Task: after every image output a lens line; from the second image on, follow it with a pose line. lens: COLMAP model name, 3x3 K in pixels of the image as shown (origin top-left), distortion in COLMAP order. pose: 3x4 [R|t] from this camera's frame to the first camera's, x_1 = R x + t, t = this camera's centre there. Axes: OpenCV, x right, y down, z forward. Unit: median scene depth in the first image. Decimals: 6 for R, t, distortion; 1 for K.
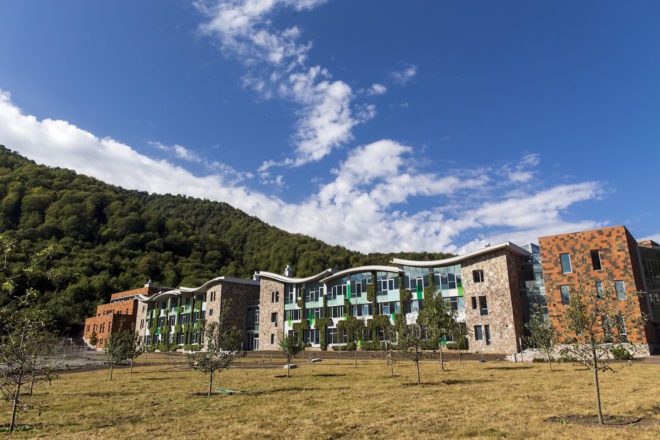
lens RADIAL K [[471.6, 0, 317.3], [0, 471.6, 220.2], [0, 0, 1]] dist [0.002524, 0.001109]
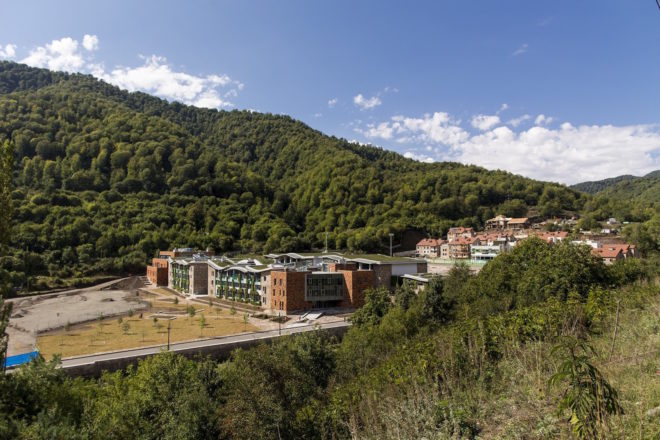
lens RADIAL K [[471.6, 0, 317.3], [0, 471.6, 220.2], [0, 0, 1]] dist [0.002524, 0.001109]
pose [[0.985057, -0.011120, -0.171870, 0.578978], [0.049684, 0.973835, 0.221757, -0.408476], [0.164907, -0.226983, 0.959836, -0.741842]]
